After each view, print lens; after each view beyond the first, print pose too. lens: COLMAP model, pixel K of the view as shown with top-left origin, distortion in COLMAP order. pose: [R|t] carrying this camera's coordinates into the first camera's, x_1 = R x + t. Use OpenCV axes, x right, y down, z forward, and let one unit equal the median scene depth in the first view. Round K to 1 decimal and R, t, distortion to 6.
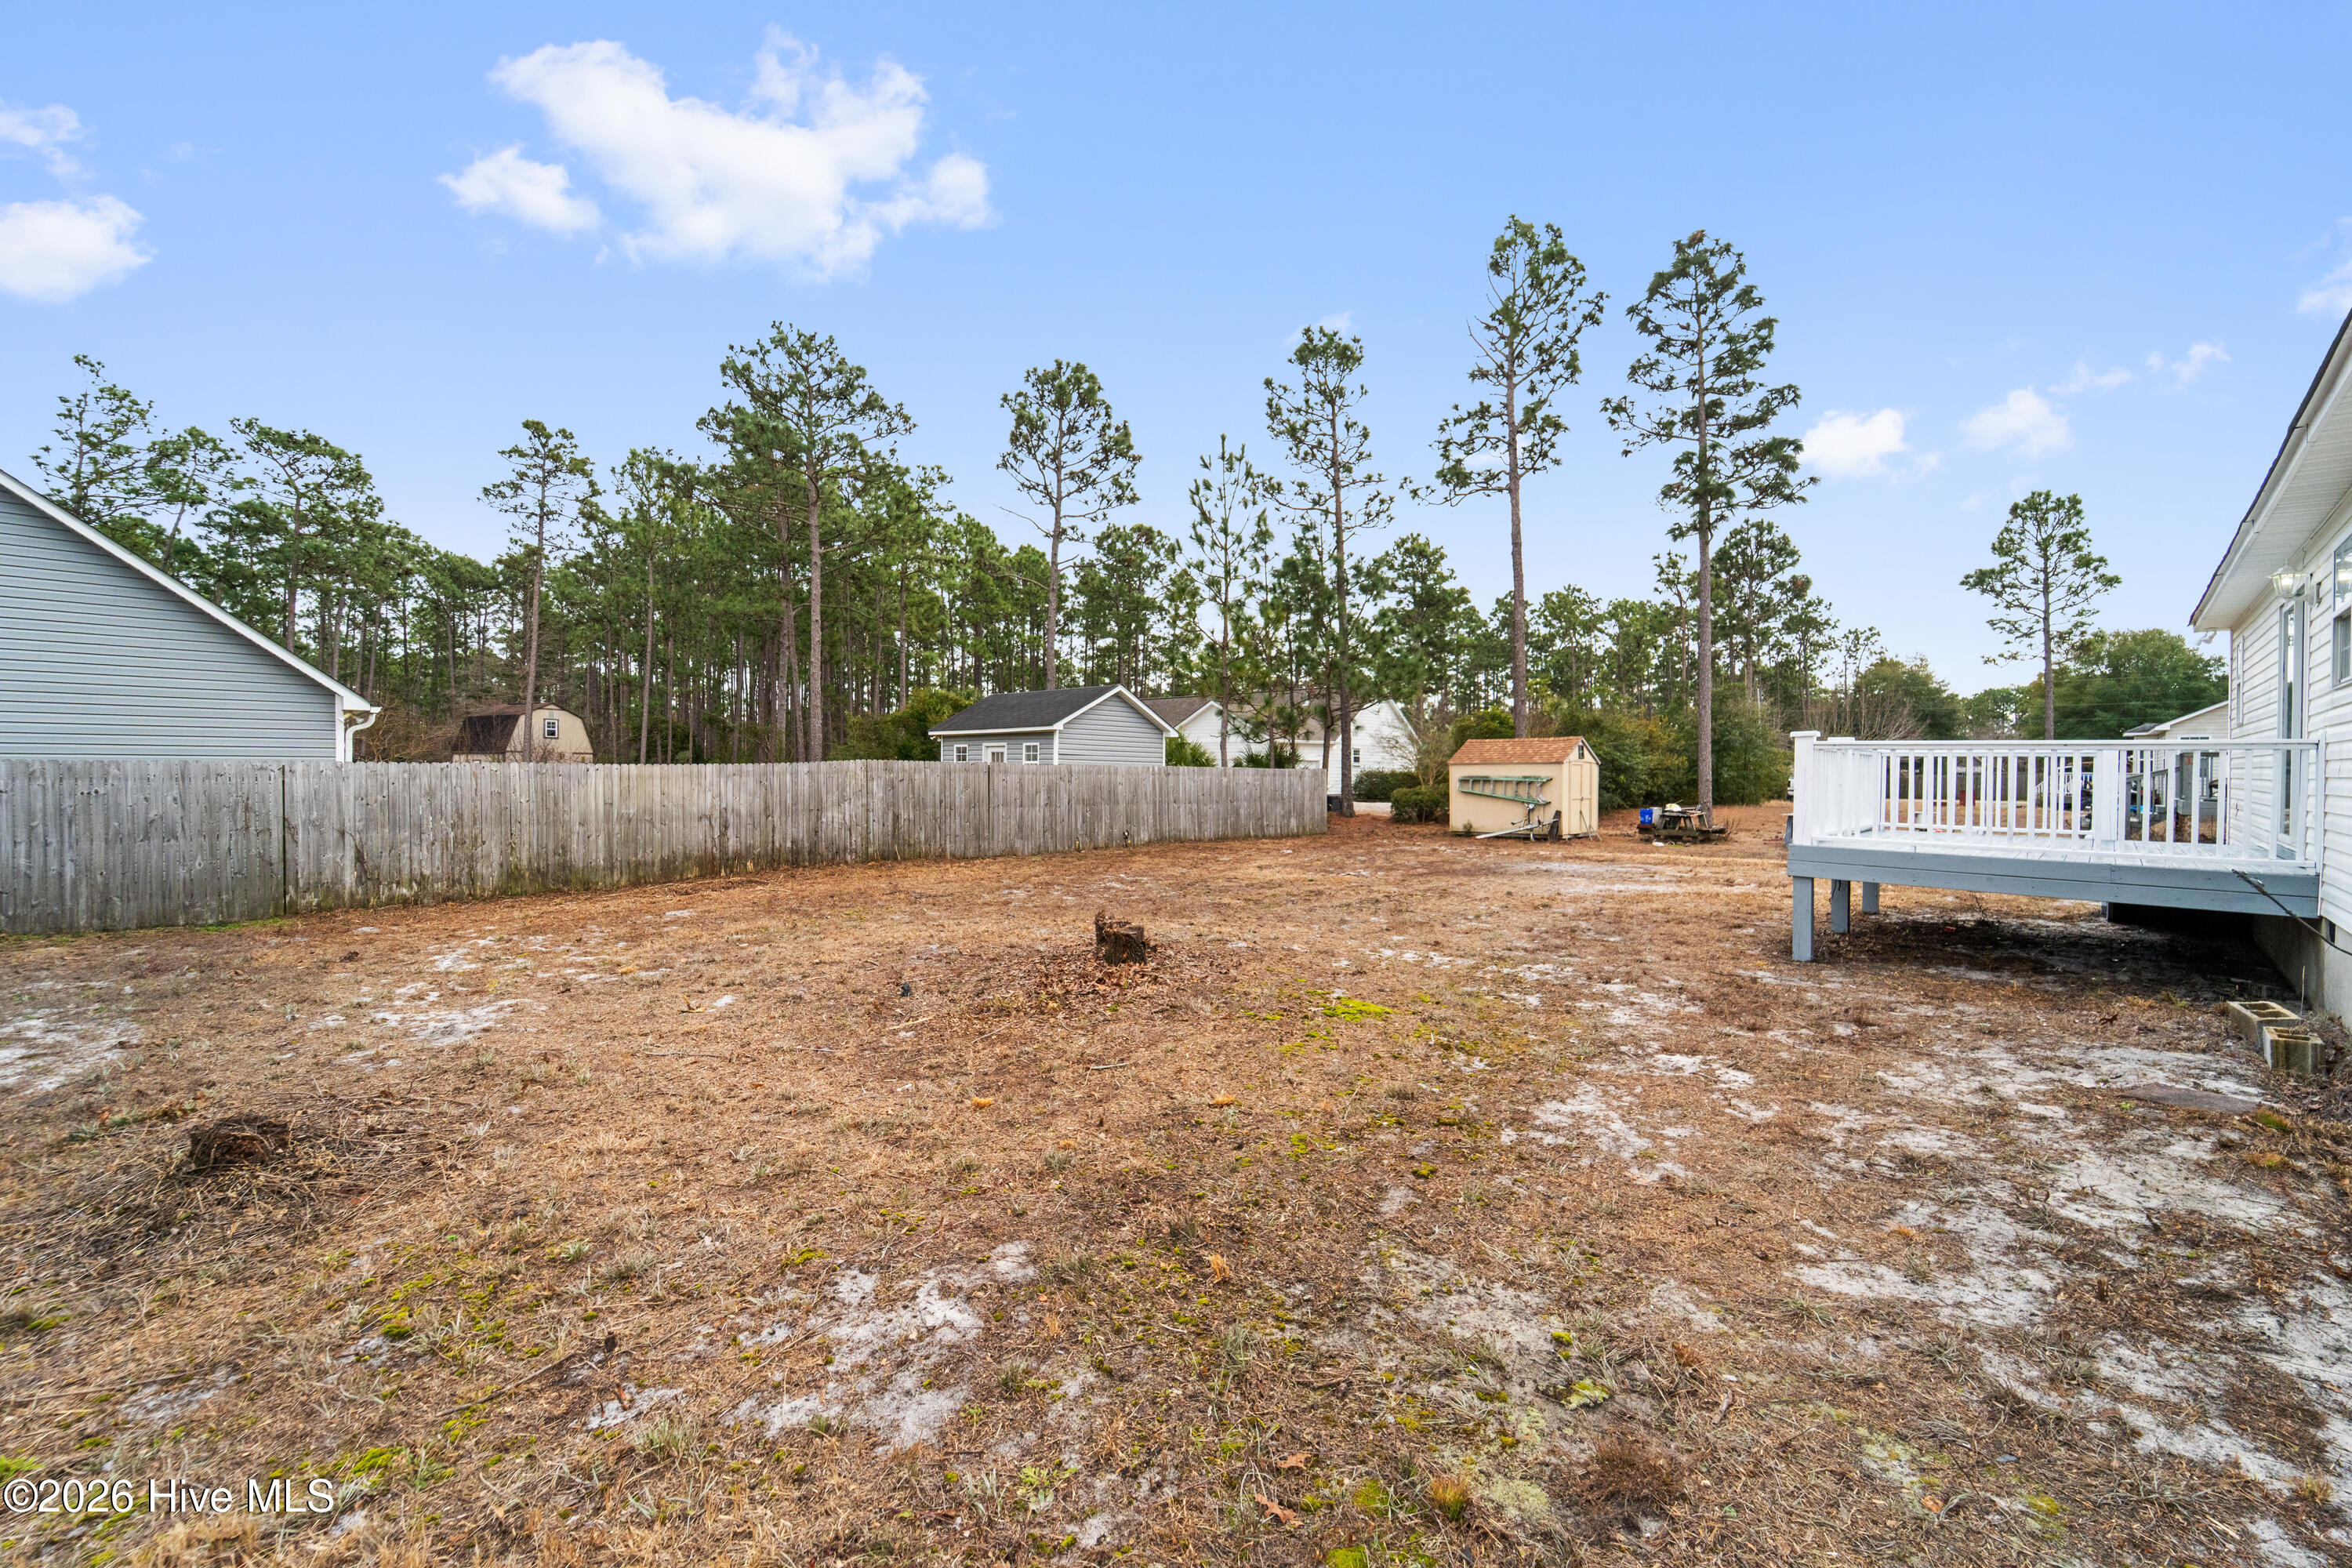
lens RADIAL K [[895.4, 0, 1176.0], [0, 895.4, 784.0], [0, 0, 1]] dist [0.052671, -0.035094]
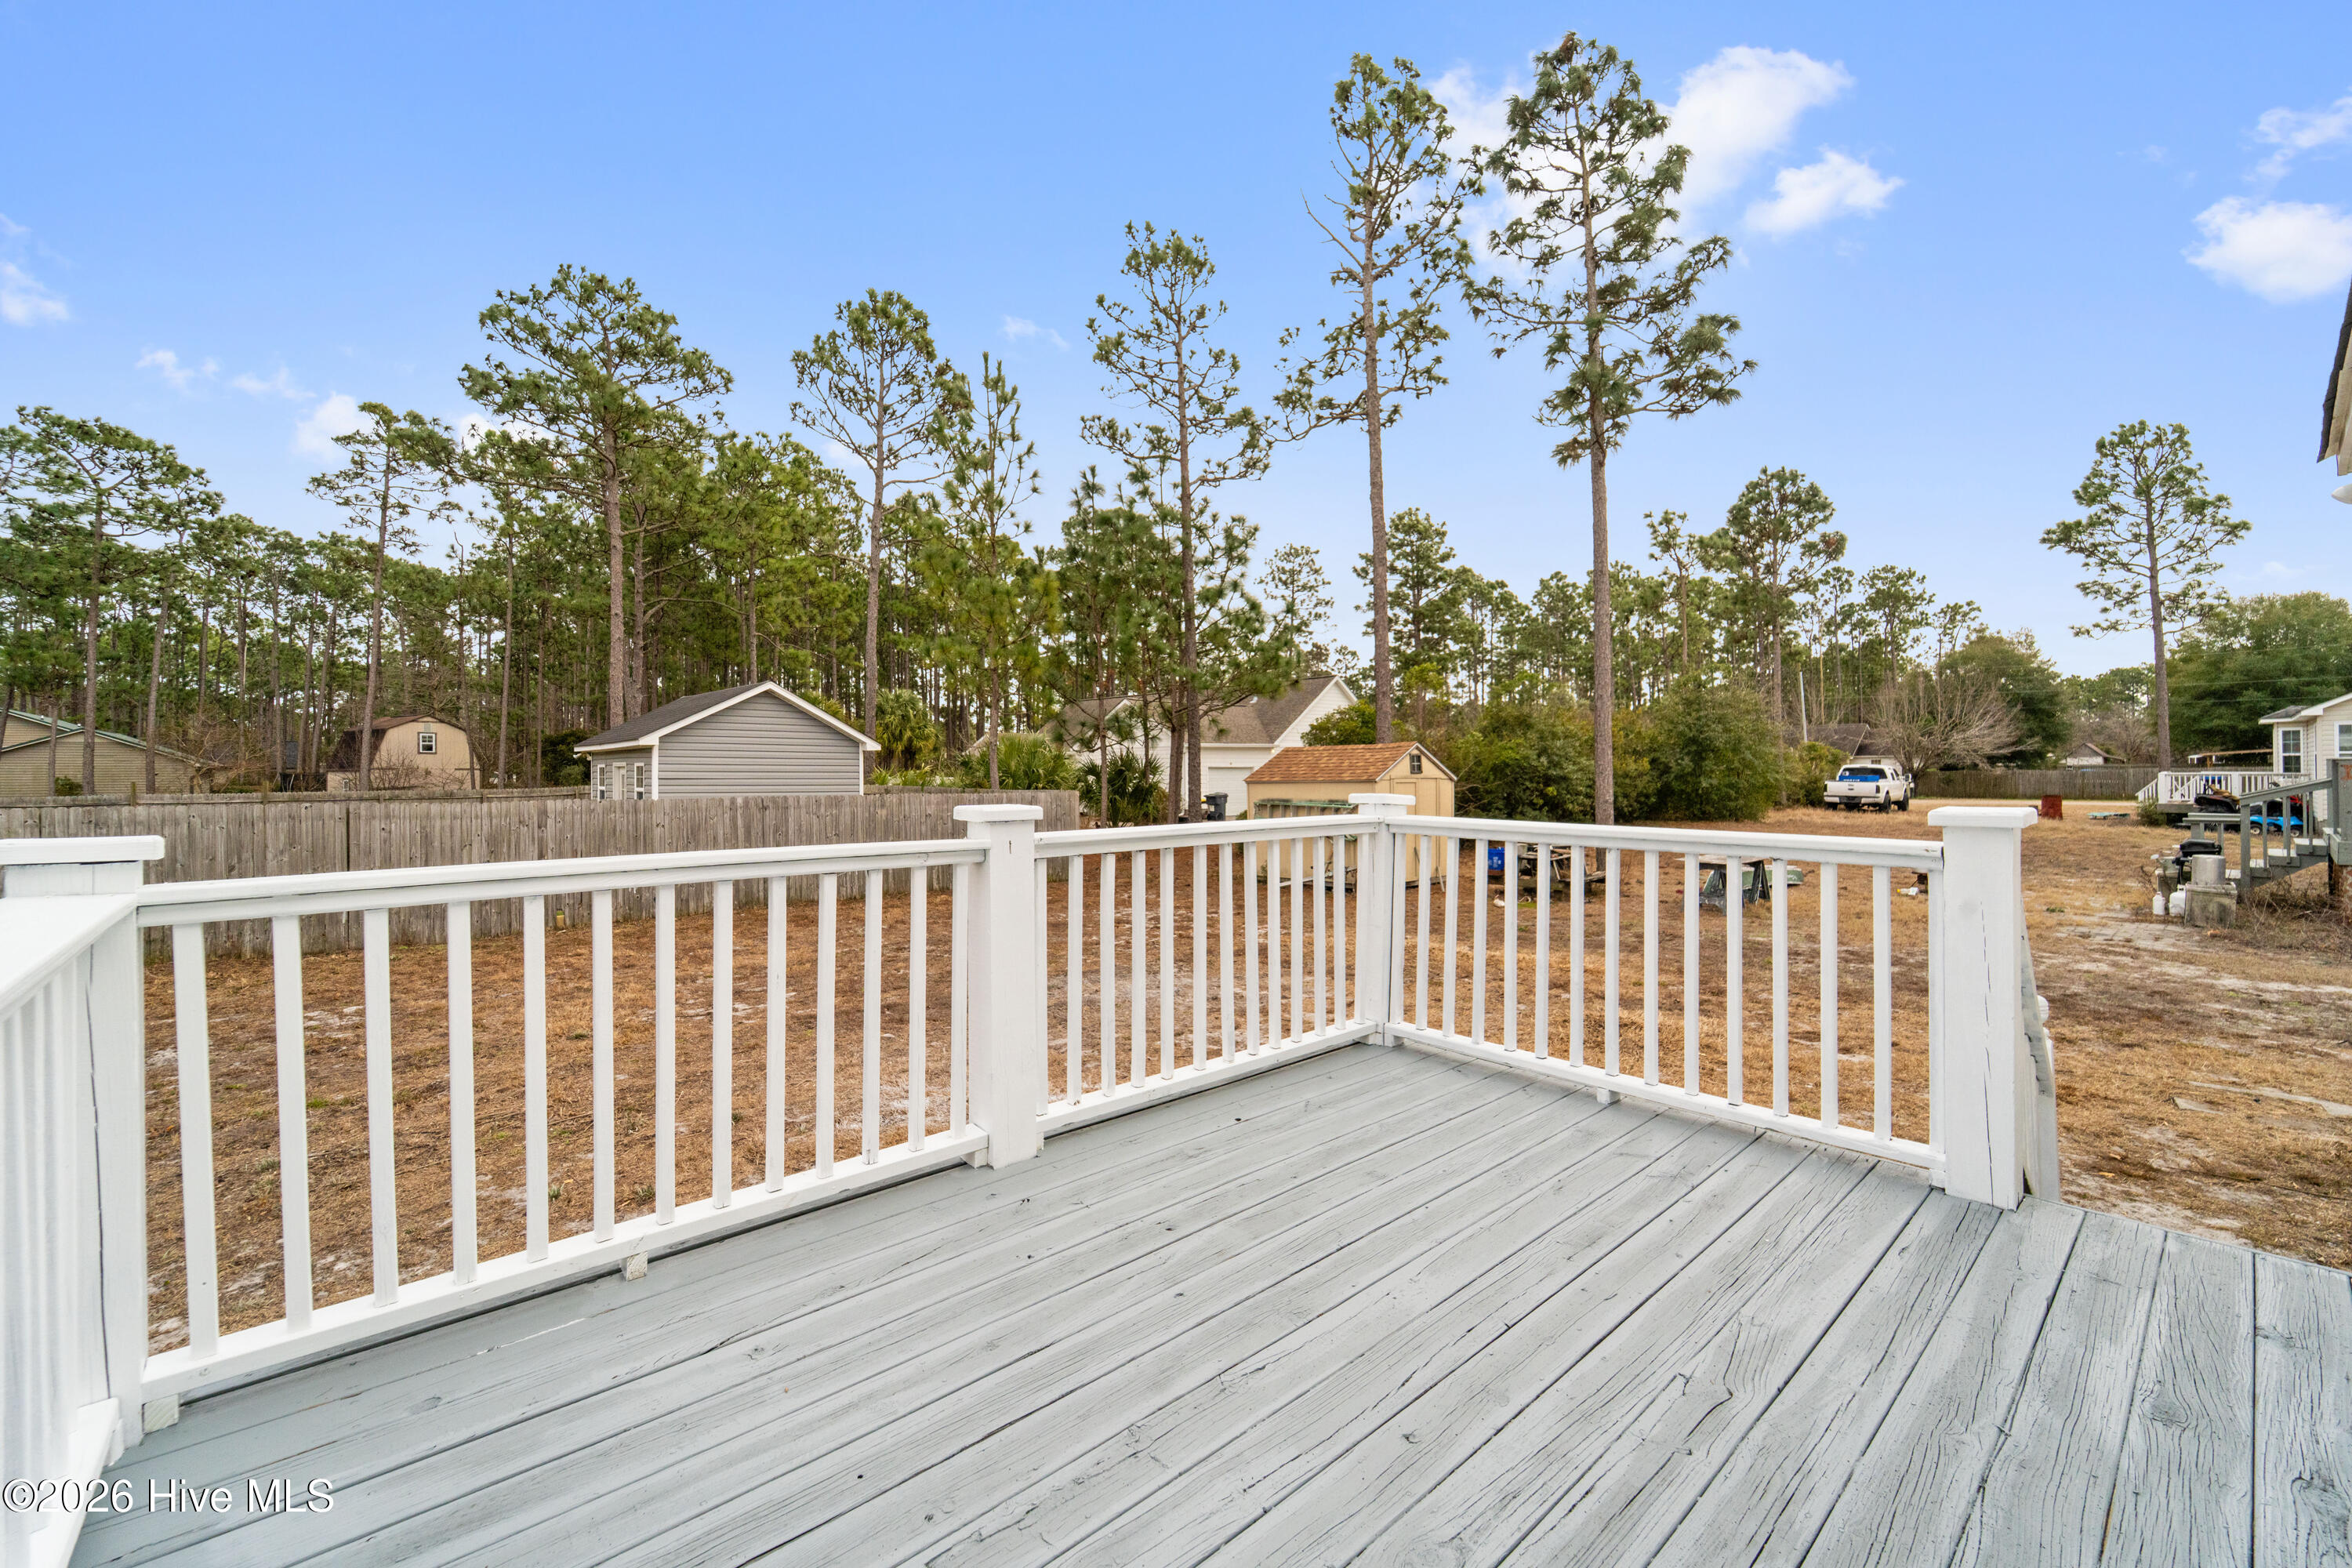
lens RADIAL K [[951.3, 0, 1177.9], [0, 951.3, 765.7], [0, 0, 1]] dist [0.001650, 0.000209]
pose [[0.998570, -0.016370, -0.050885, 0.137800], [0.015349, 0.999674, -0.020392, -0.010010], [0.051202, 0.019581, 0.998496, 0.114880]]
